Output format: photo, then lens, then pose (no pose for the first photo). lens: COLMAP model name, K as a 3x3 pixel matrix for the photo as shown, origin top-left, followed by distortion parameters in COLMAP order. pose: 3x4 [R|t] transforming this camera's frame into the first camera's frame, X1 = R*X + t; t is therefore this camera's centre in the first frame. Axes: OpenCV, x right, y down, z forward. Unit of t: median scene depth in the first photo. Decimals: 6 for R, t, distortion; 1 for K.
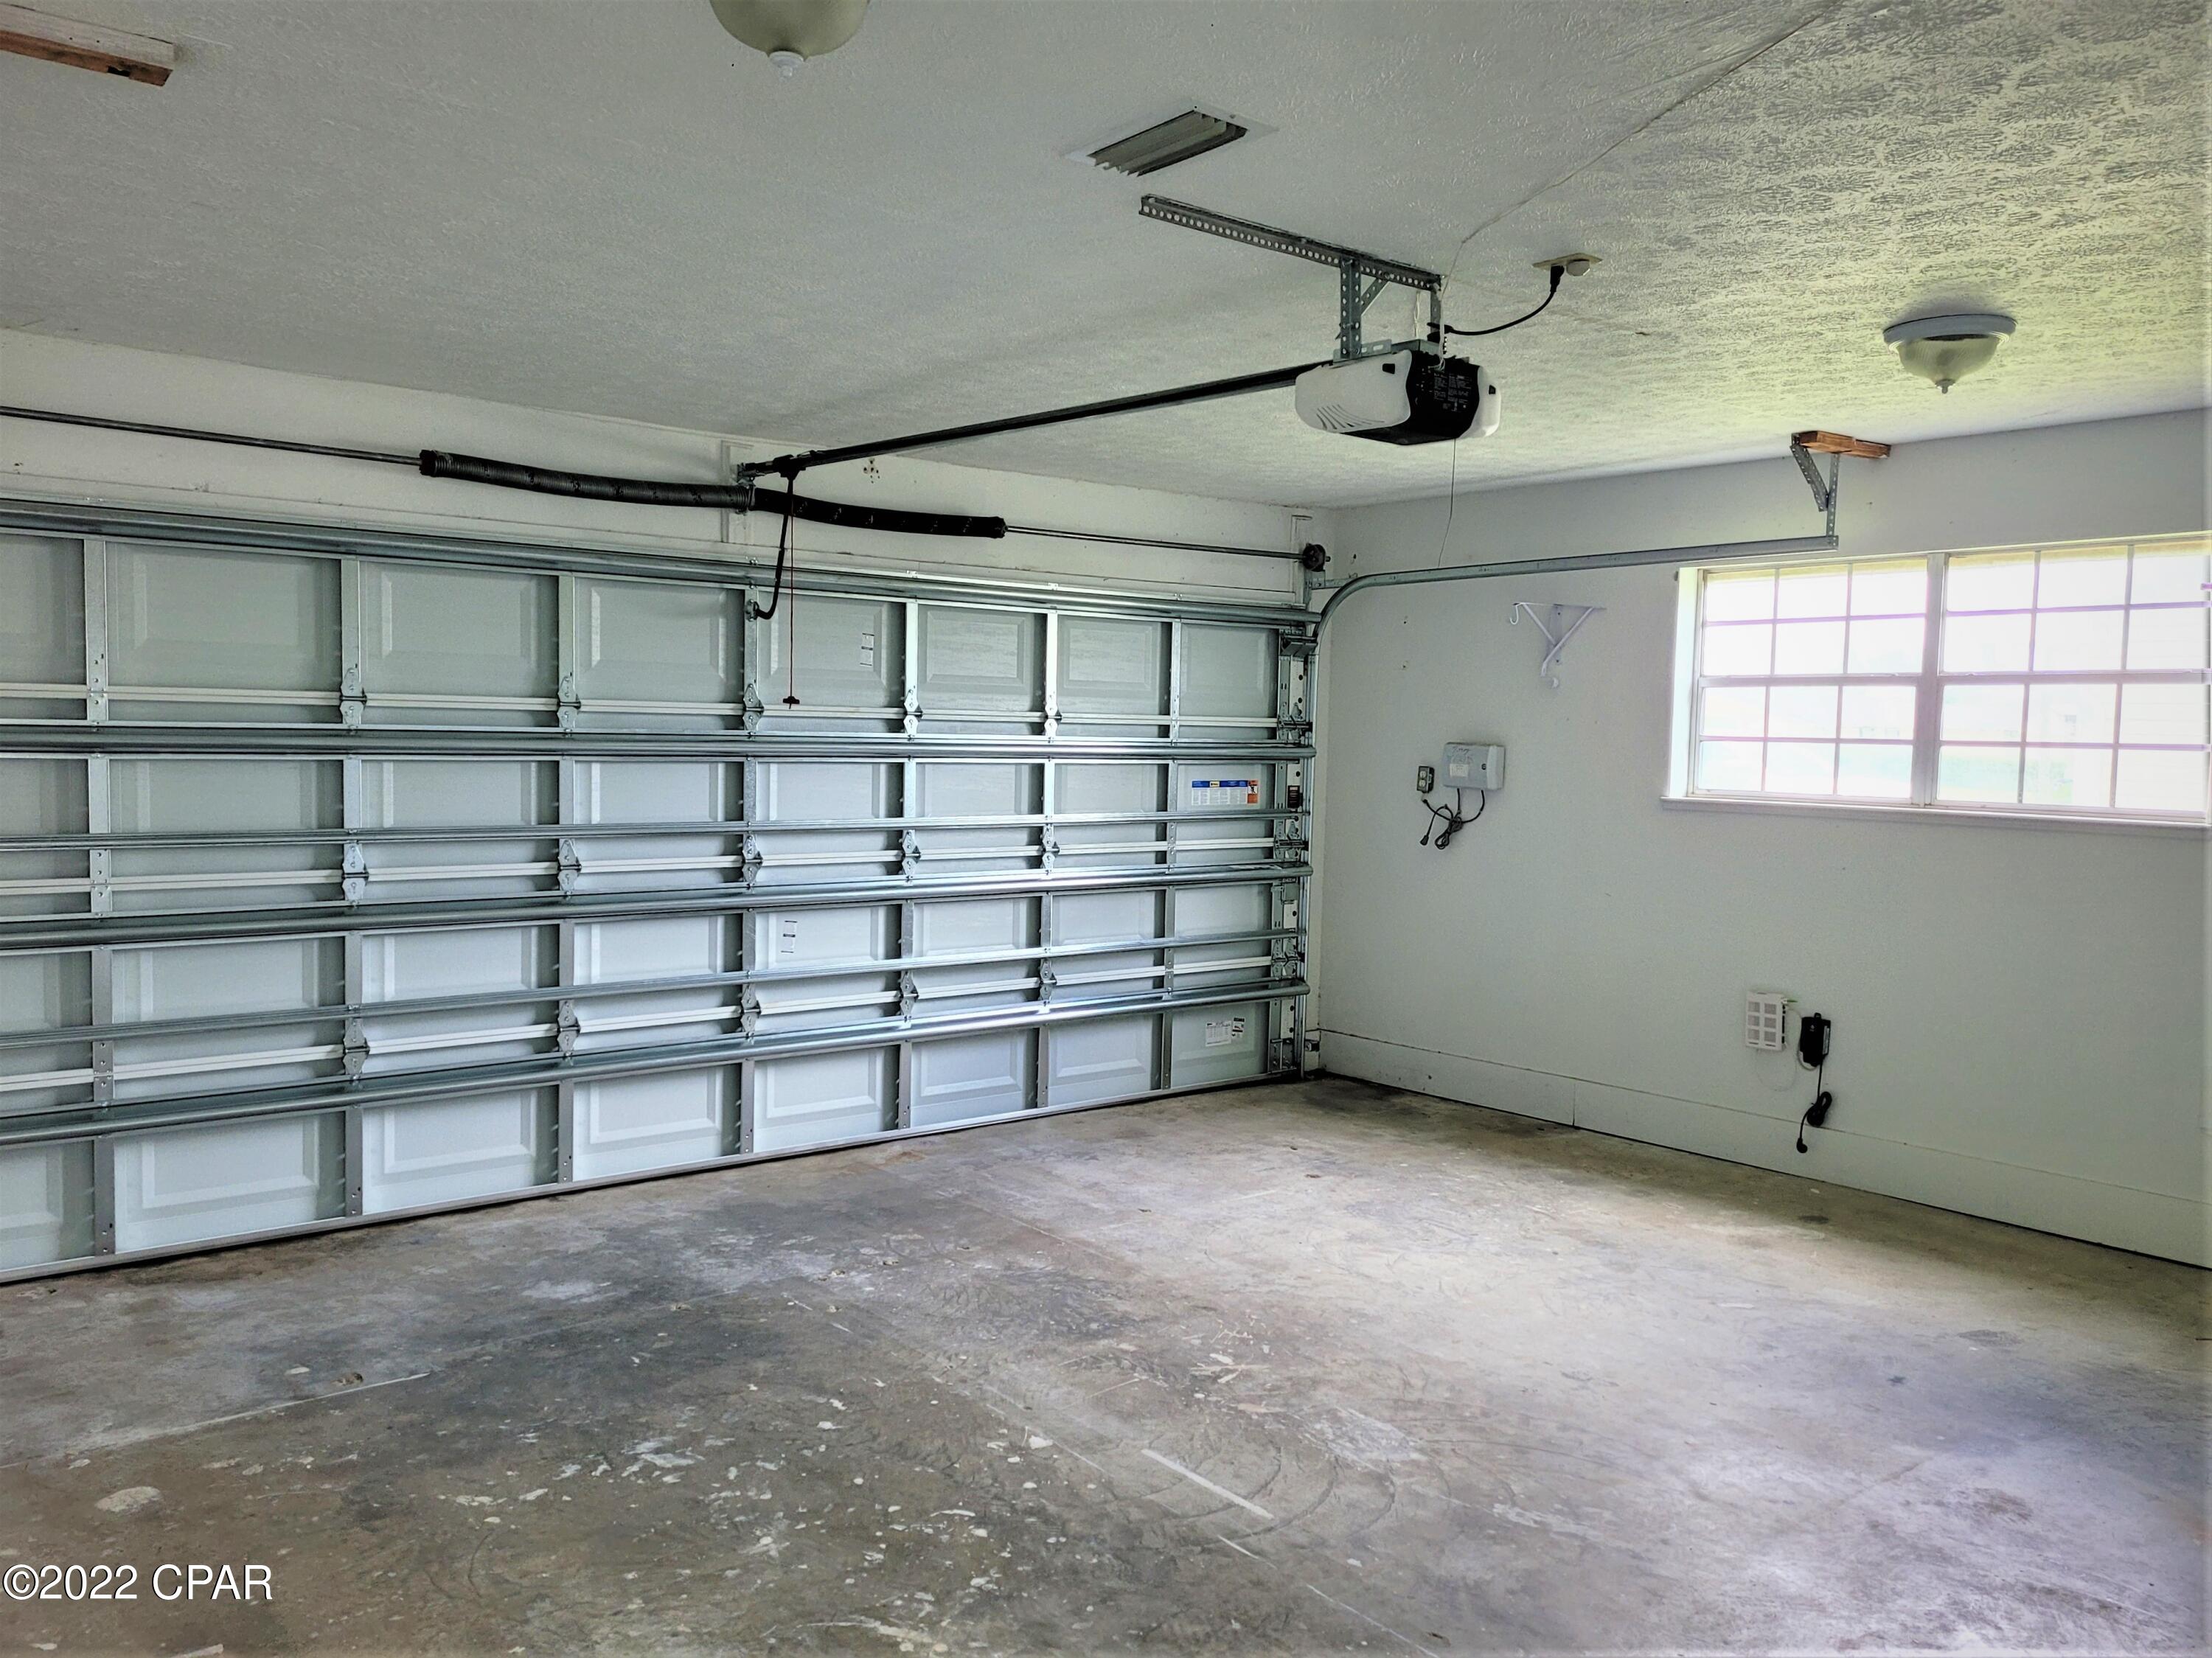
lens RADIAL K [[1685.8, 0, 1109.6], [0, 1685.8, 828.5], [0, 0, 1]] dist [0.060823, 0.003298]
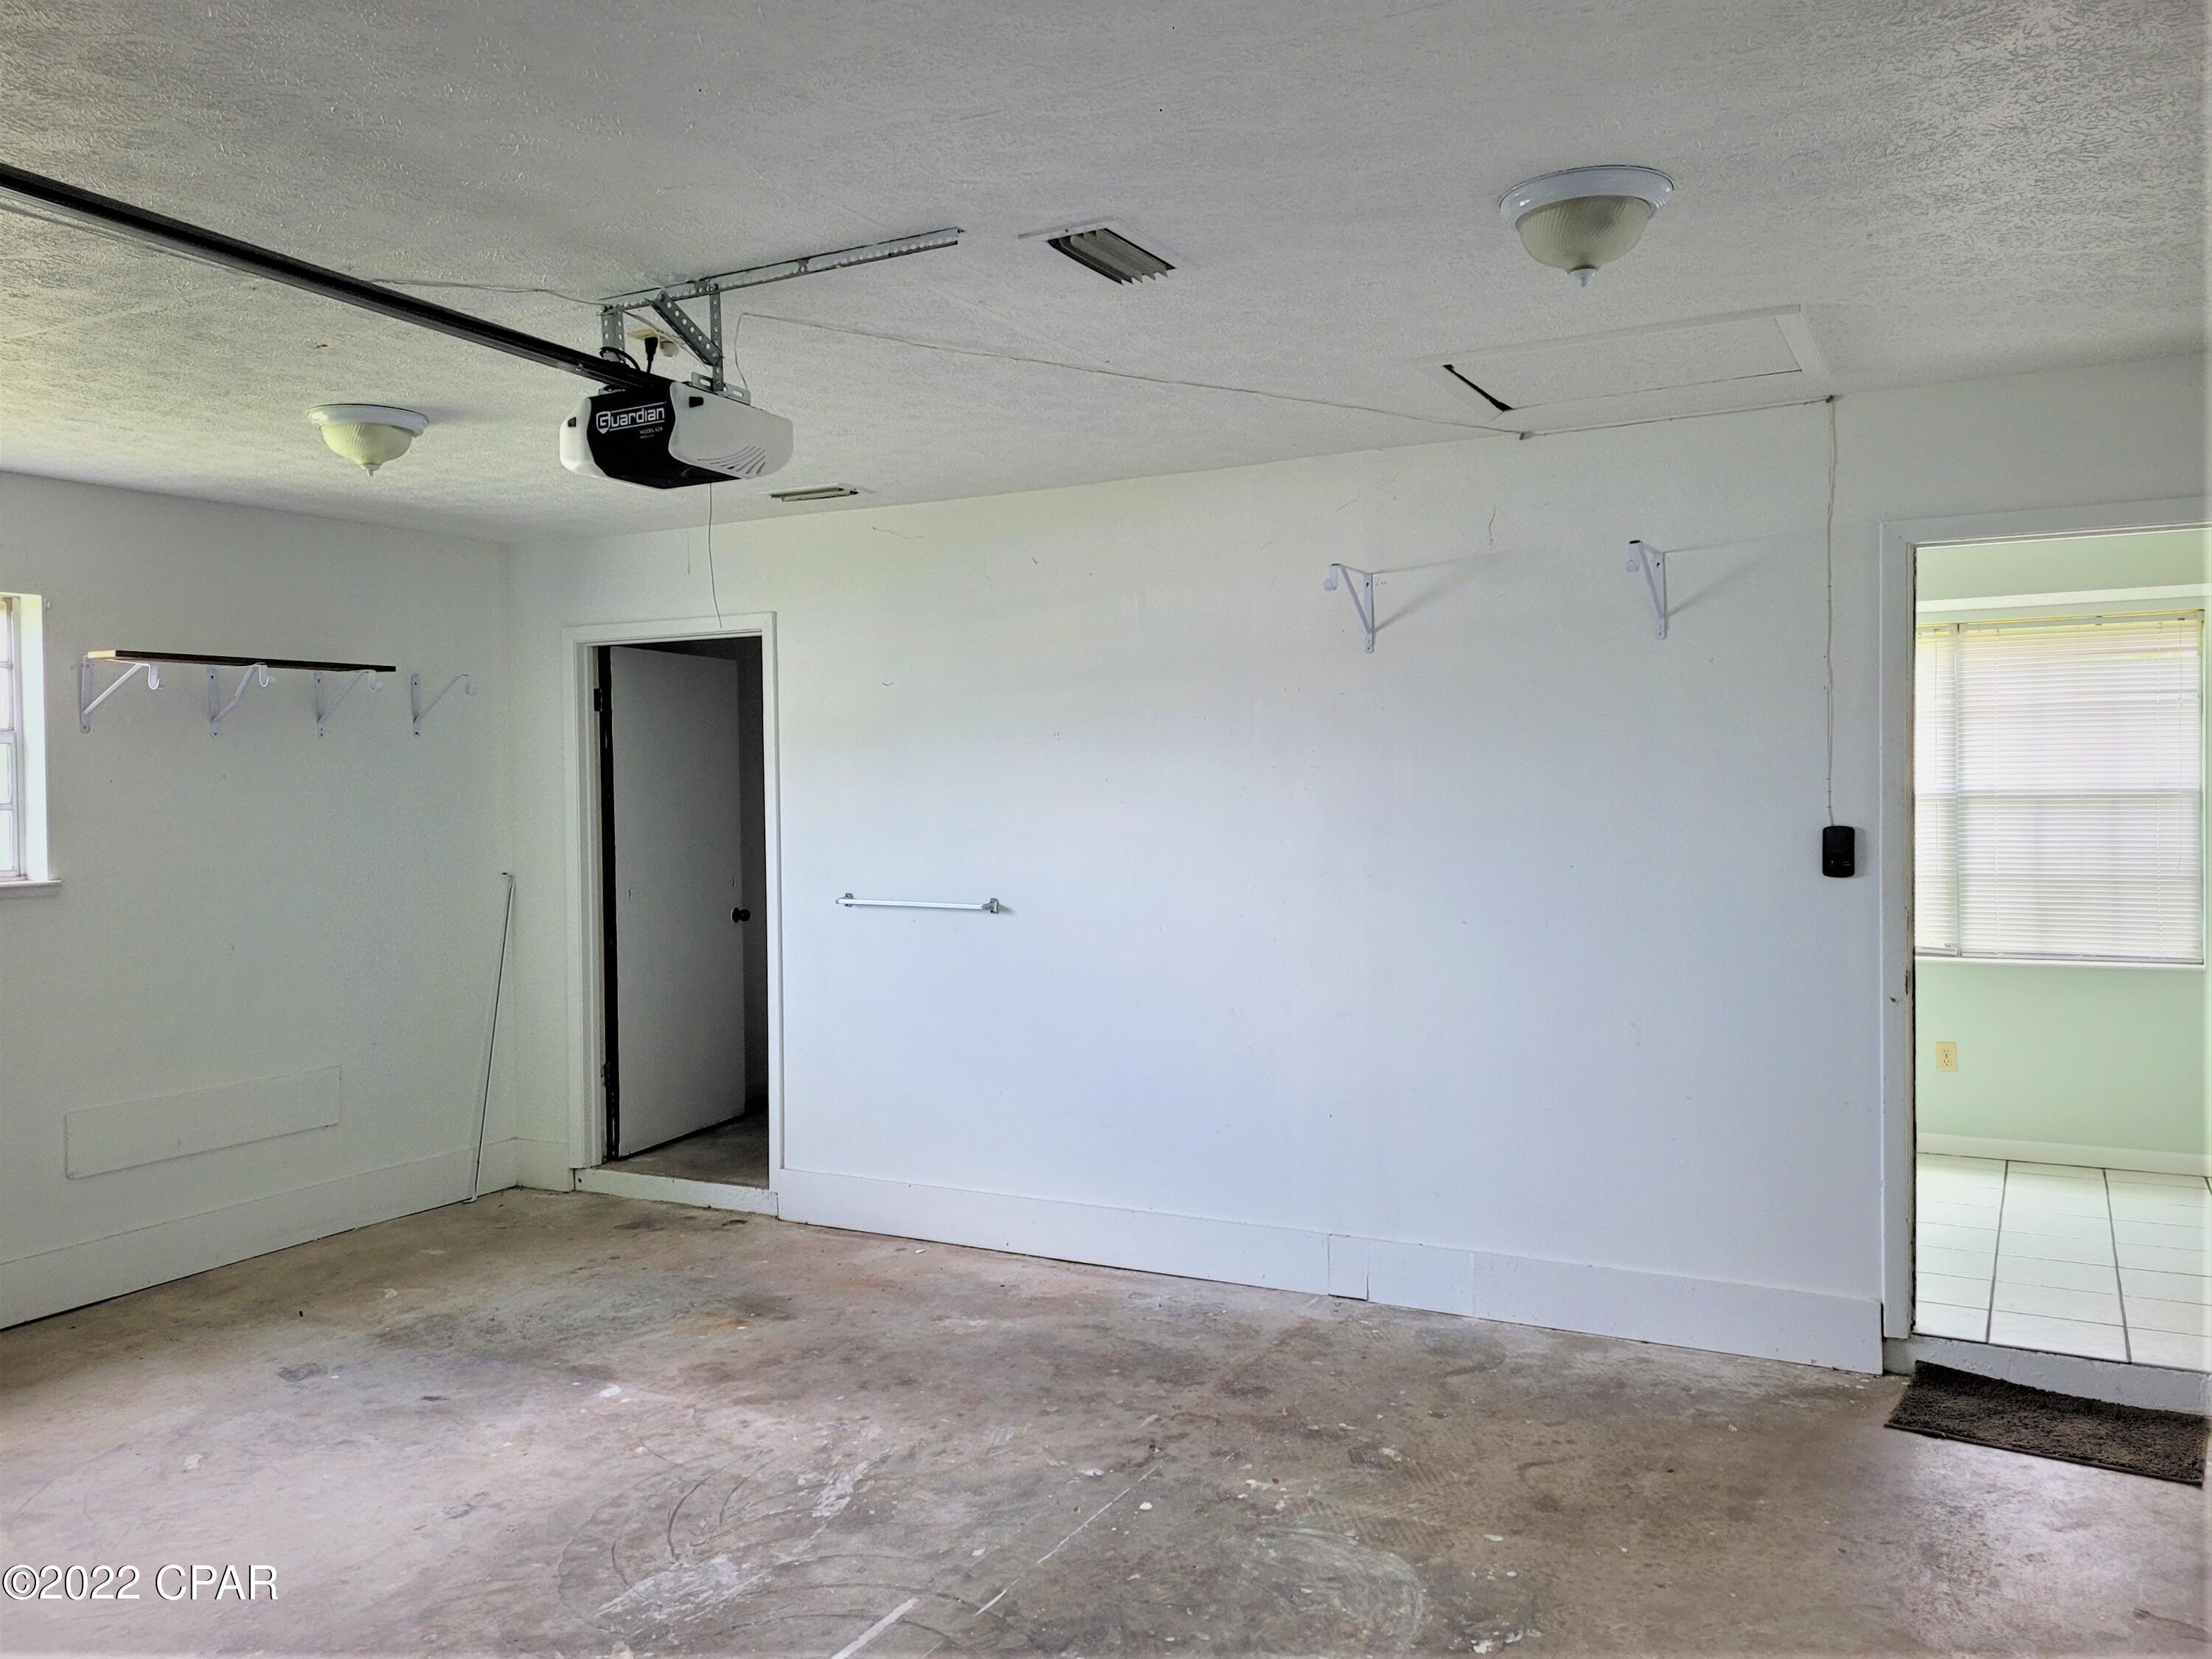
lens RADIAL K [[1686.0, 0, 1110.7], [0, 1686.0, 832.7], [0, 0, 1]] dist [0.060823, 0.003298]
pose [[-0.407343, -0.024473, 0.912947, -0.699648], [0.049007, 0.997615, 0.048609, -0.060730], [-0.911960, 0.064541, -0.405172, 1.071630]]
